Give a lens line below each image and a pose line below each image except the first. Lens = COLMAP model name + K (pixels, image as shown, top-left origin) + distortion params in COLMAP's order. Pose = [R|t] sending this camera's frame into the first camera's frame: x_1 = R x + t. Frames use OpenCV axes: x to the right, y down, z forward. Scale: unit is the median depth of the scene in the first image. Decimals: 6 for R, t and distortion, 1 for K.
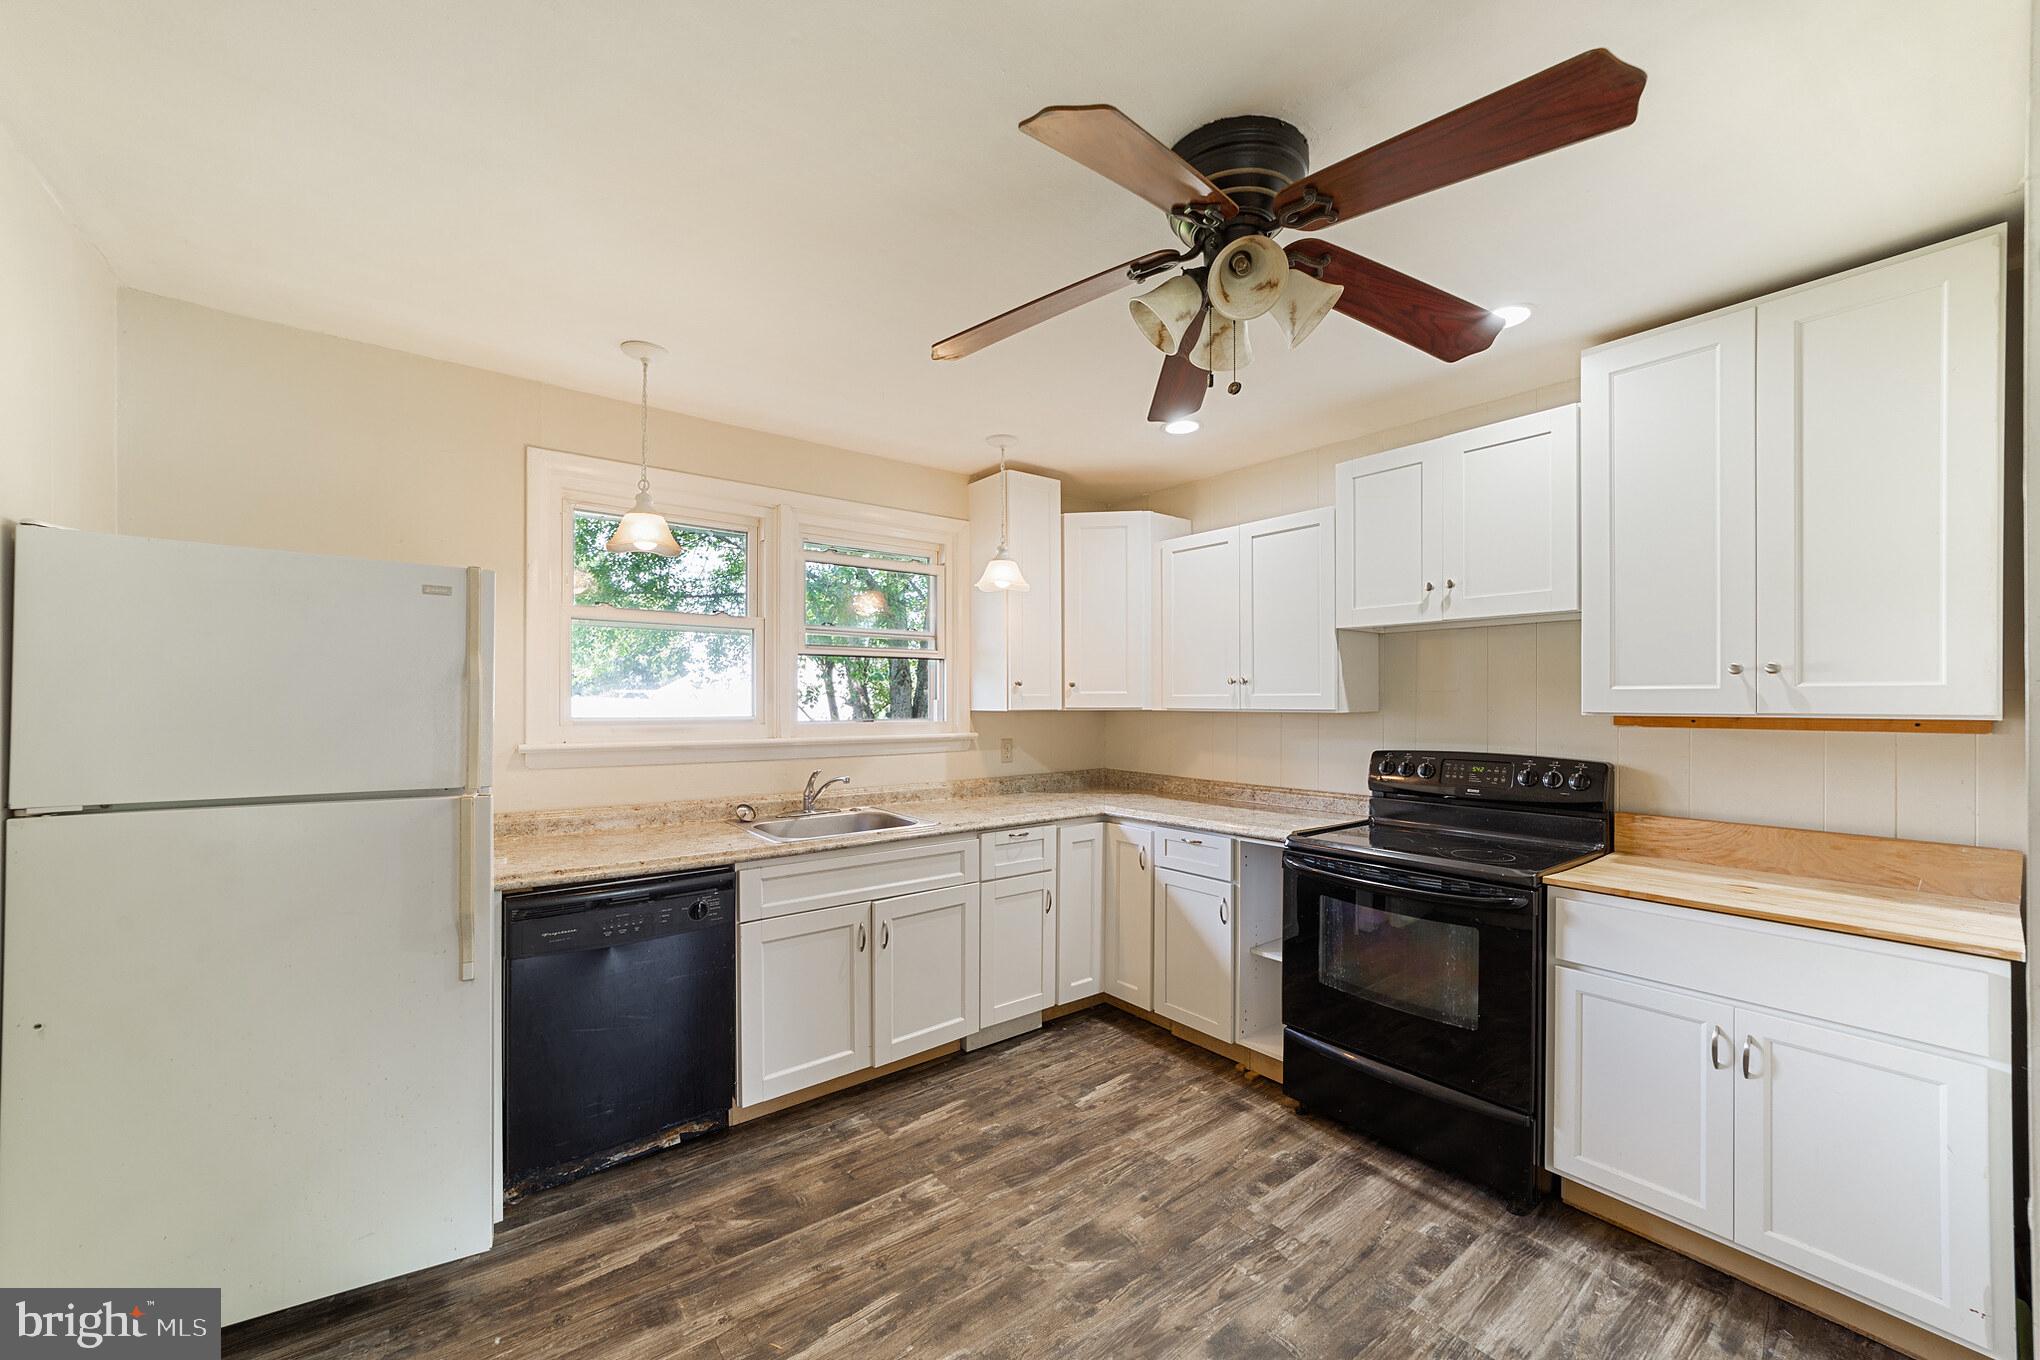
lens RADIAL K [[797.6, 0, 1009.9], [0, 797.6, 680.9], [0, 0, 1]] dist [-0.018856, 0.009424]
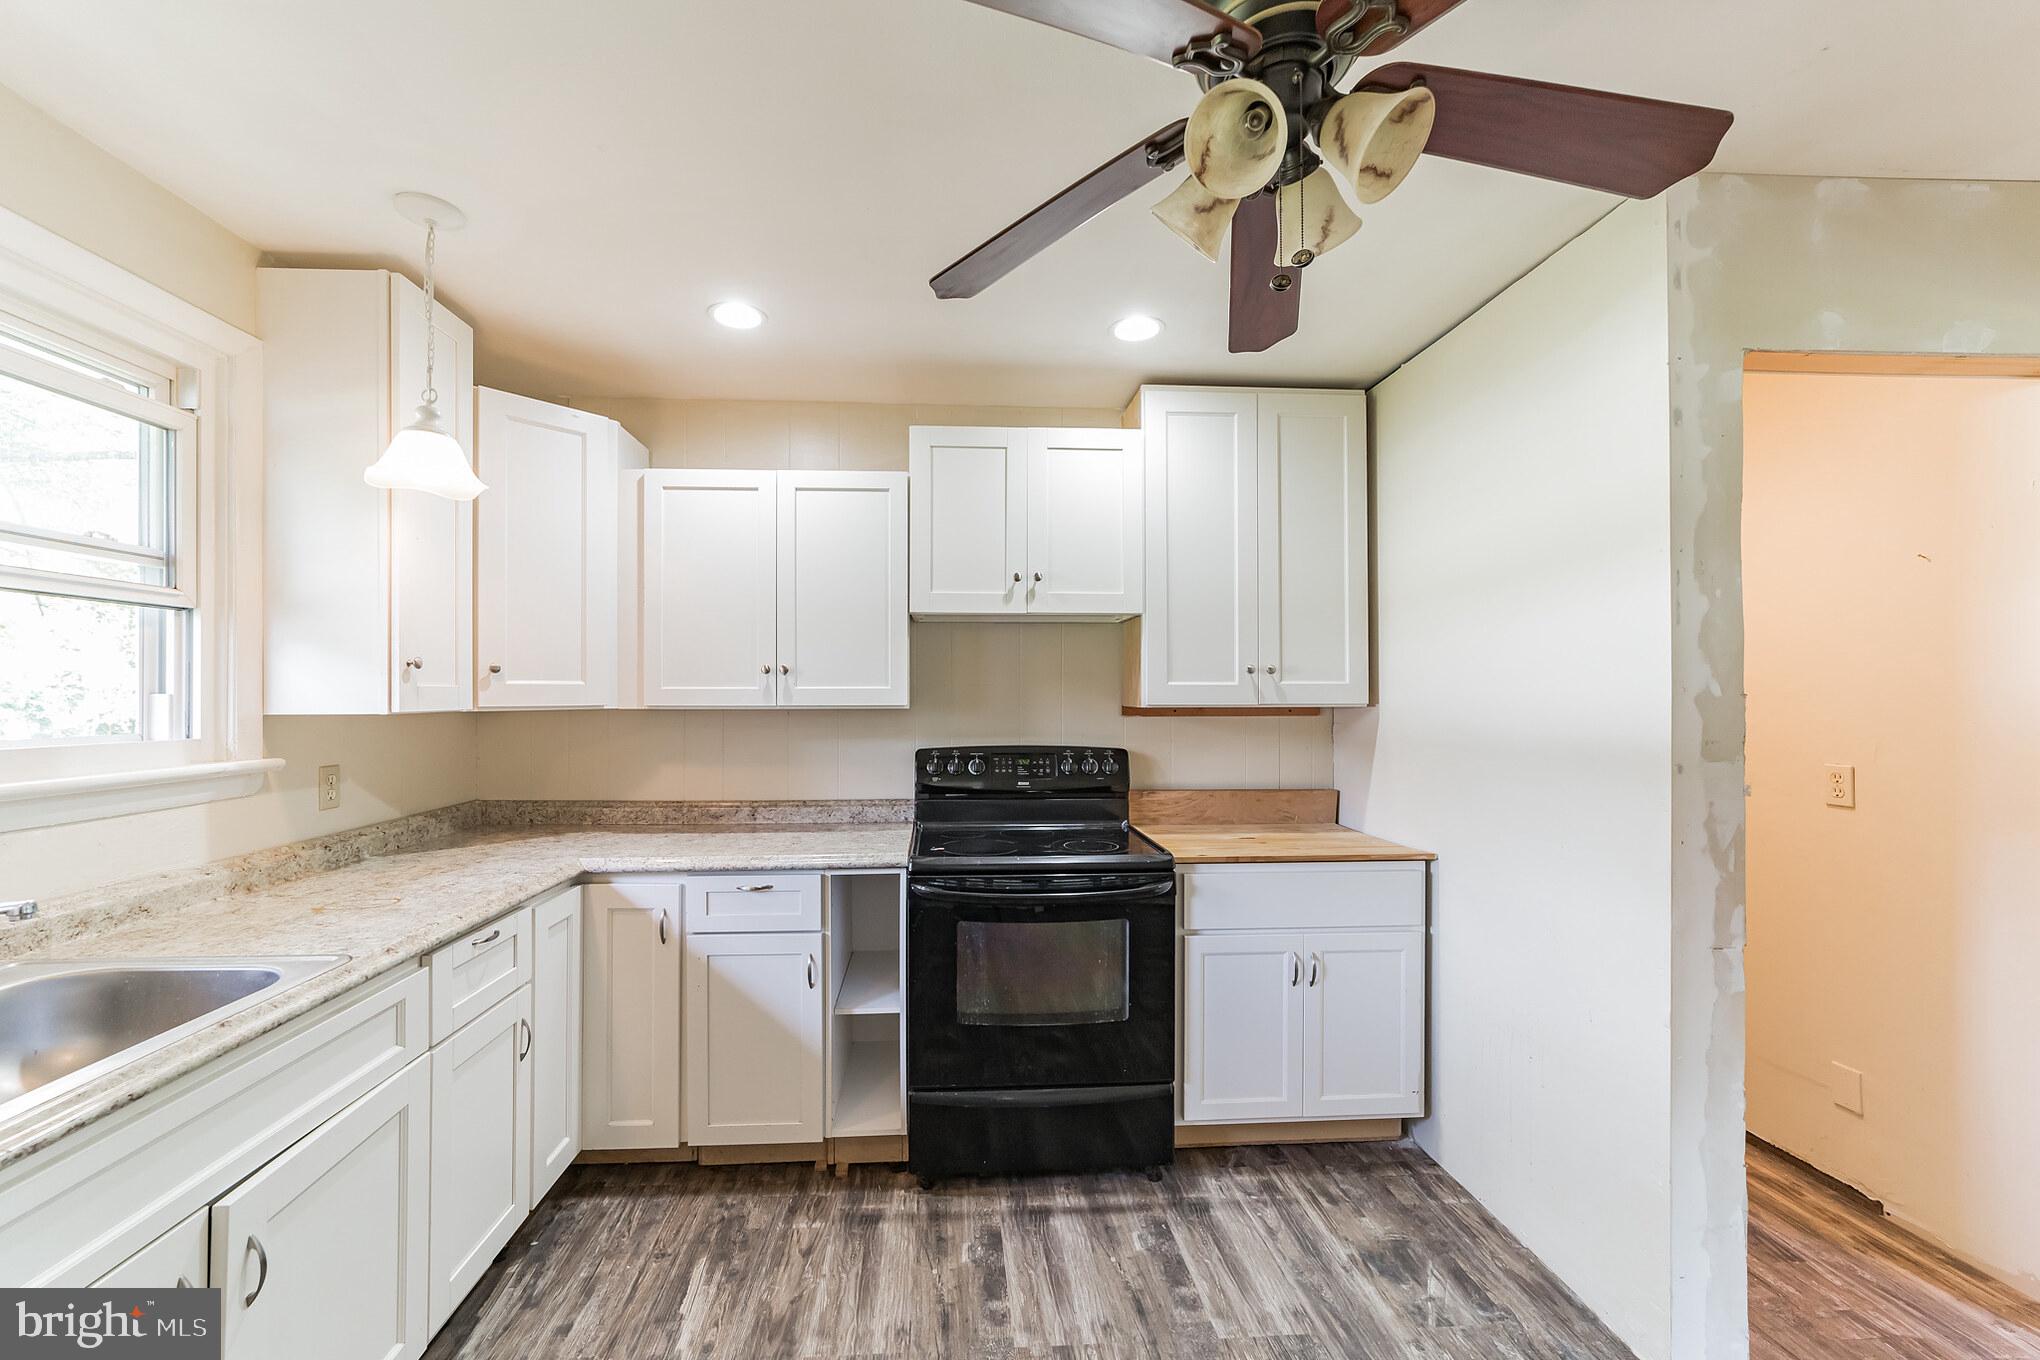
lens RADIAL K [[797.6, 0, 1009.9], [0, 797.6, 680.9], [0, 0, 1]] dist [-0.018856, 0.009424]
pose [[0.556688, 0.013910, 0.830605, -0.280219], [-0.018956, 0.999812, -0.004039, 0.011927], [-0.830505, -0.013497, 0.556847, 0.455592]]
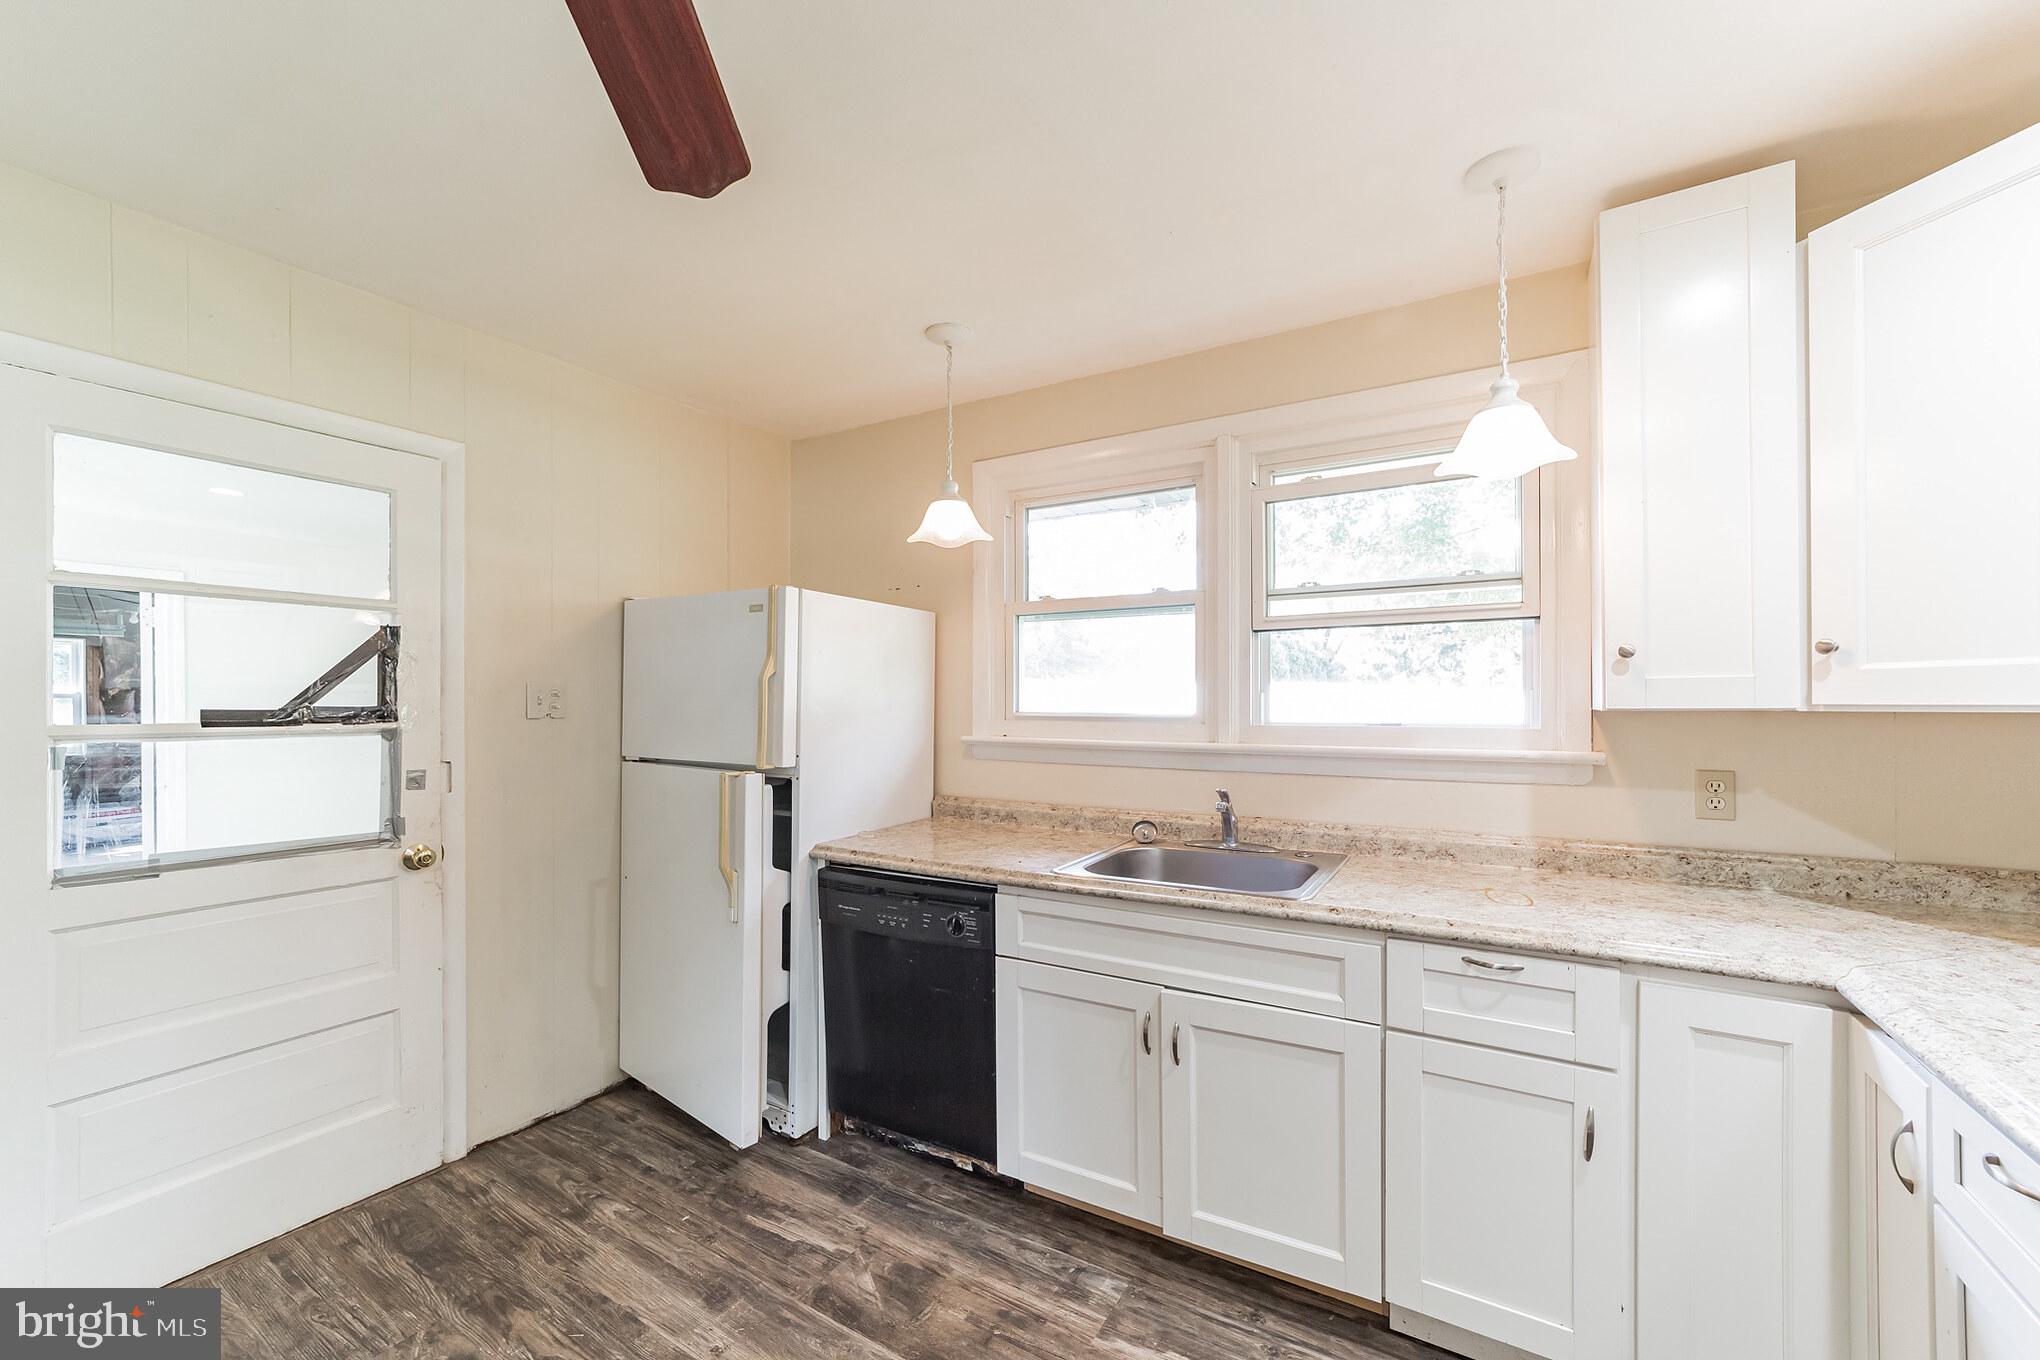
lens RADIAL K [[786.9, 0, 1027.8], [0, 786.9, 695.4], [0, 0, 1]] dist [-0.016583, 0.009457]
pose [[0.357229, -0.008736, -0.933976, 0.409718], [0.027788, 0.999613, 0.001278, 0.023671], [0.933603, -0.026410, 0.357334, 0.655092]]
